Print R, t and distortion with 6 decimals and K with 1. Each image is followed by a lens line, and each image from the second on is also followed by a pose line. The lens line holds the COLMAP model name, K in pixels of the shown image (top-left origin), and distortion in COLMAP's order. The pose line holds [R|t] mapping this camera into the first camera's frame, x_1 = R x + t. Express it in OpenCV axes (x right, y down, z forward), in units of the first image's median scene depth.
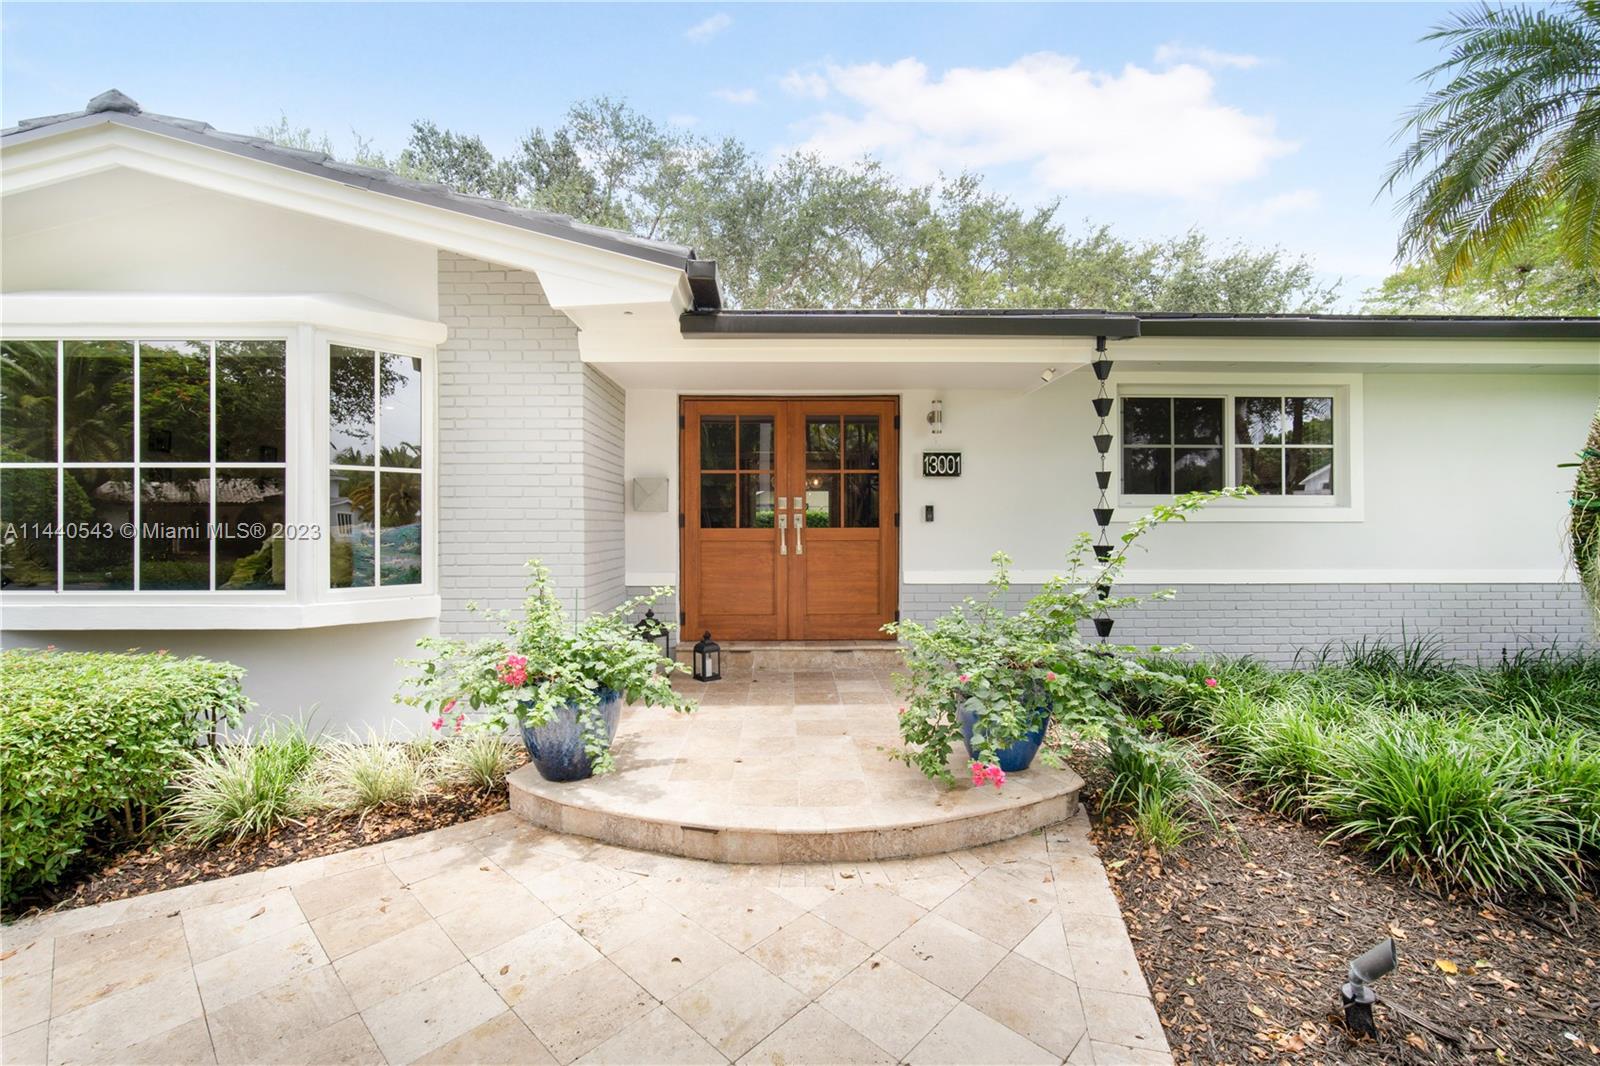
lens RADIAL K [[691.8, 0, 795.8], [0, 691.8, 538.2], [0, 0, 1]] dist [-0.001605, 0.000209]
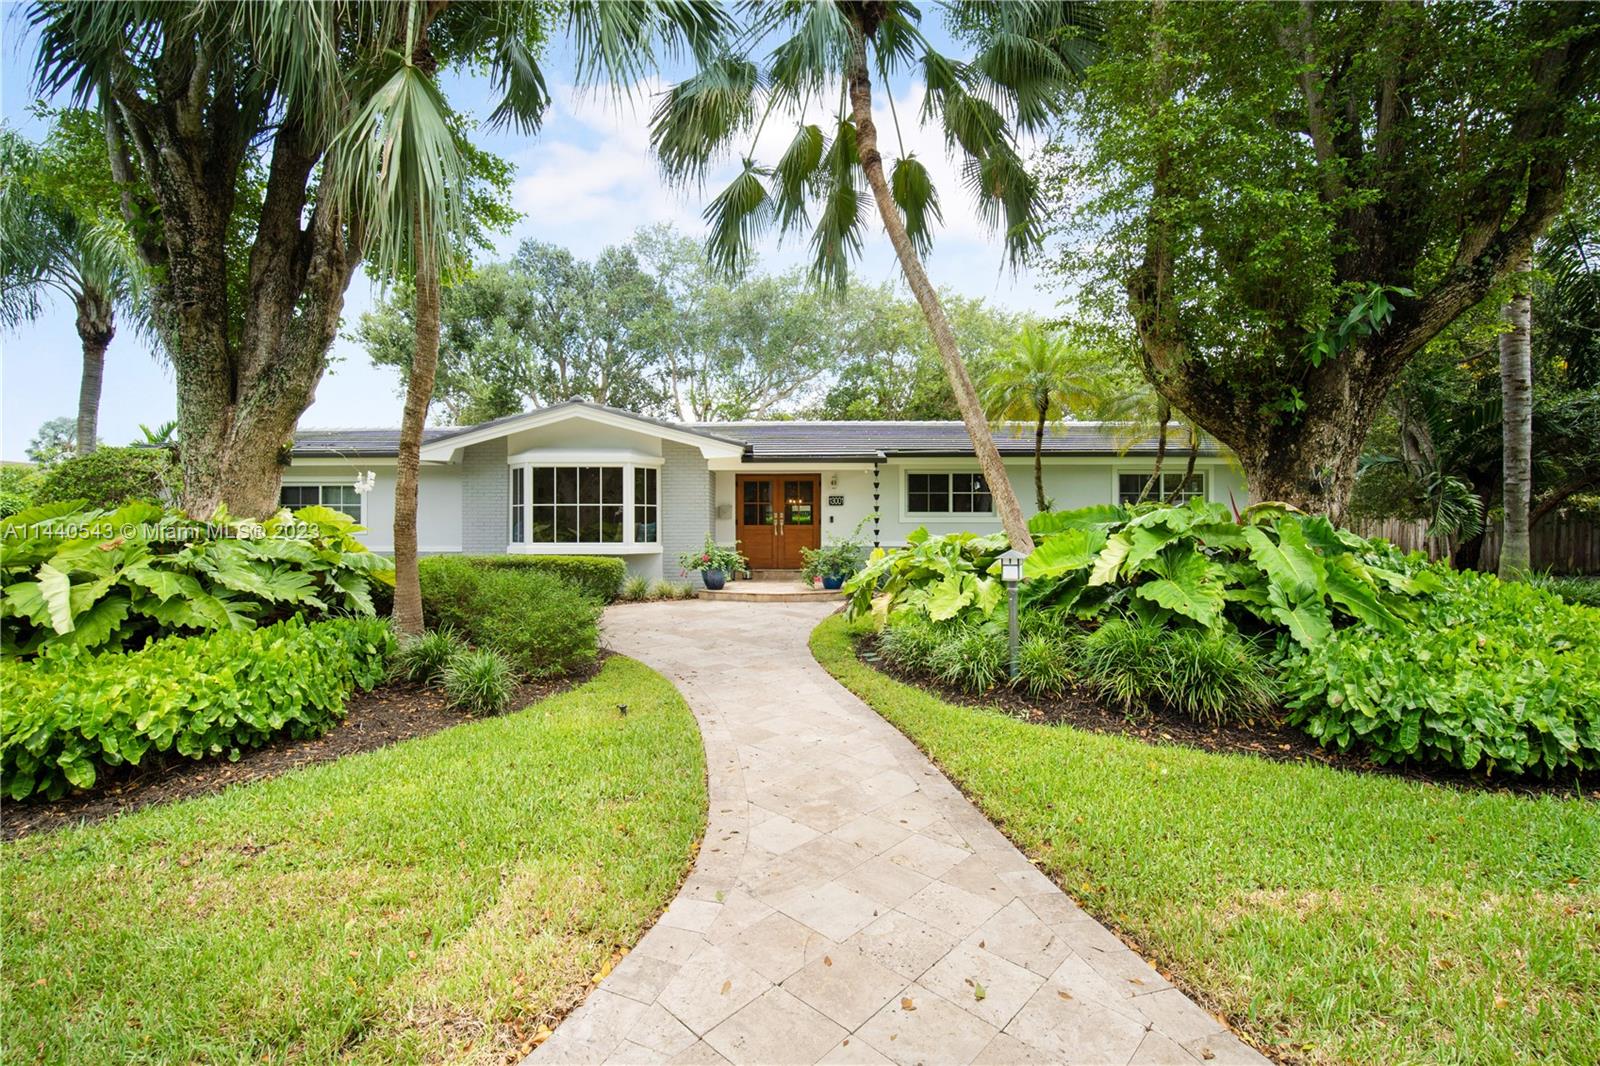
lens RADIAL K [[691.8, 0, 795.8], [0, 691.8, 538.2], [0, 0, 1]] dist [-0.001605, 0.000209]
pose [[0.999848, 0.001876, -0.017325, 0.106547], [-0.002072, 0.999934, -0.011334, 0.064398], [0.017303, 0.011368, 0.999786, -1.622615]]
